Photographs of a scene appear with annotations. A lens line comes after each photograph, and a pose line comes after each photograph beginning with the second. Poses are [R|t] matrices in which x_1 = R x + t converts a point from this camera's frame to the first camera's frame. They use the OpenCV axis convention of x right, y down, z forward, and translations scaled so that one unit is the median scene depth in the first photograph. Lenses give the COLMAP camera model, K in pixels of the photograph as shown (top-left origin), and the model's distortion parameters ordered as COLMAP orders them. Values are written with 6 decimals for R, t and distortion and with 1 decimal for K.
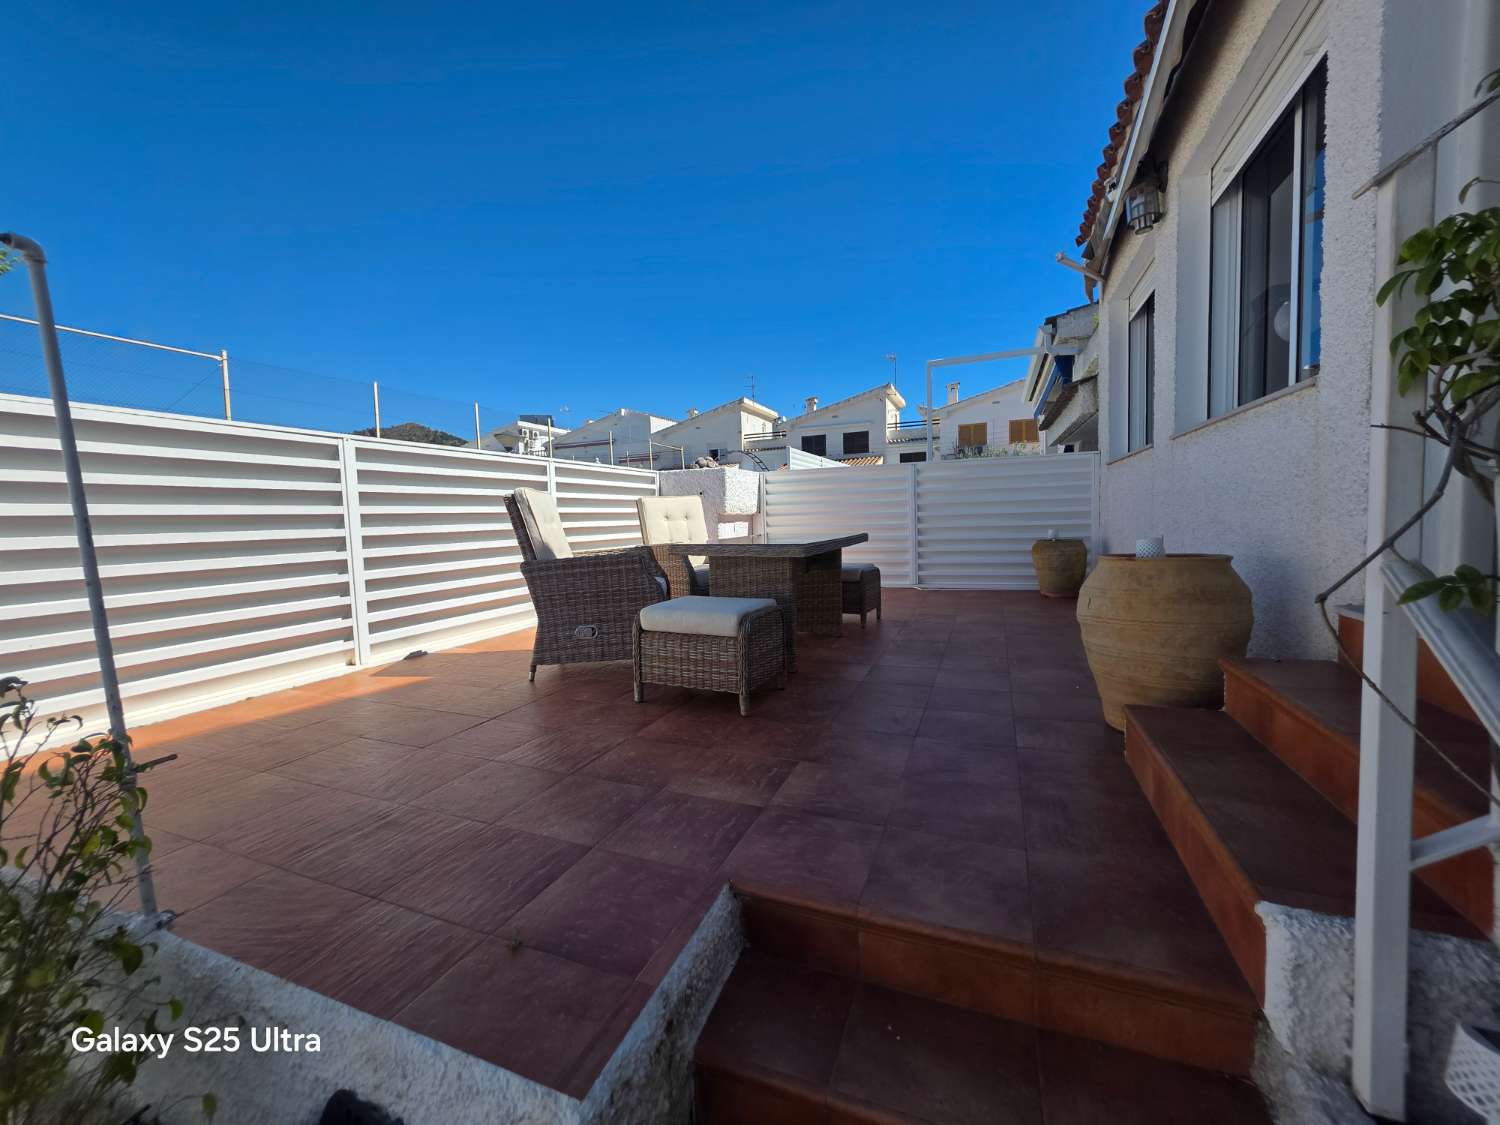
lens RADIAL K [[606.0, 0, 755.5], [0, 606.0, 554.8], [0, 0, 1]] dist [-0.000484, -0.000240]
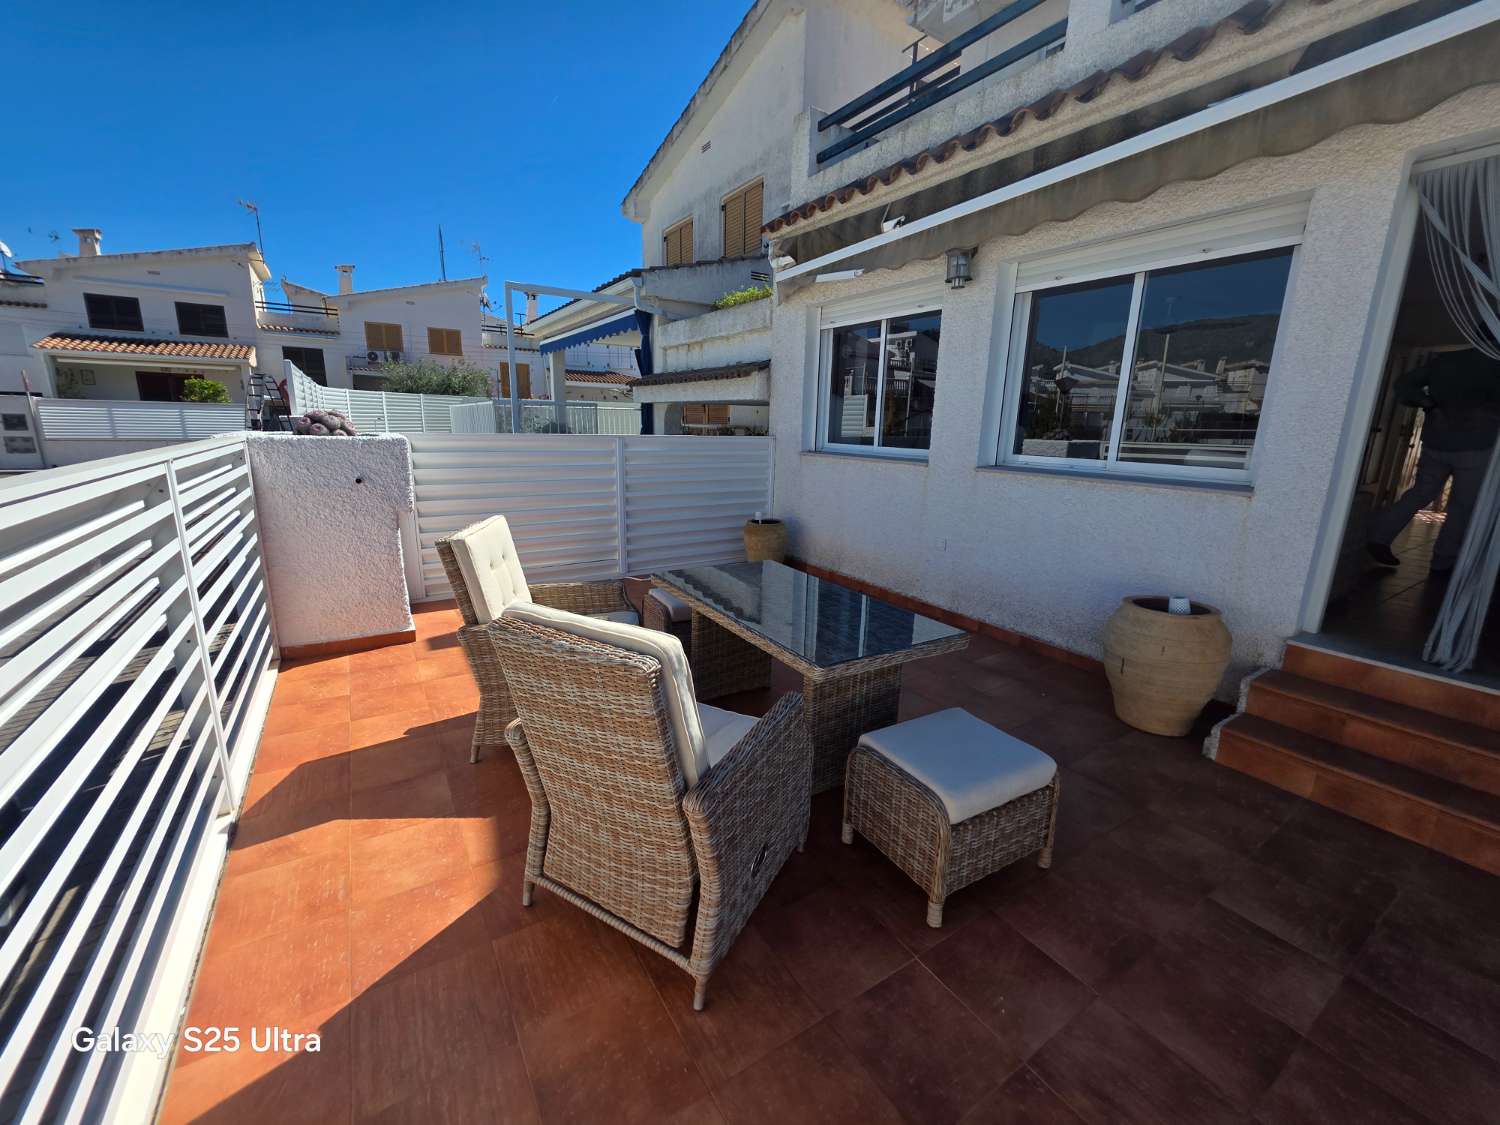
lens RADIAL K [[595.1, 0, 754.3], [0, 595.1, 556.4], [0, 0, 1]] dist [-0.000047, -0.000011]
pose [[0.577056, -0.132963, 0.805809, -0.329919], [0.006473, 0.987372, 0.158287, -0.113197], [-0.816679, -0.086124, 0.570629, 0.344014]]
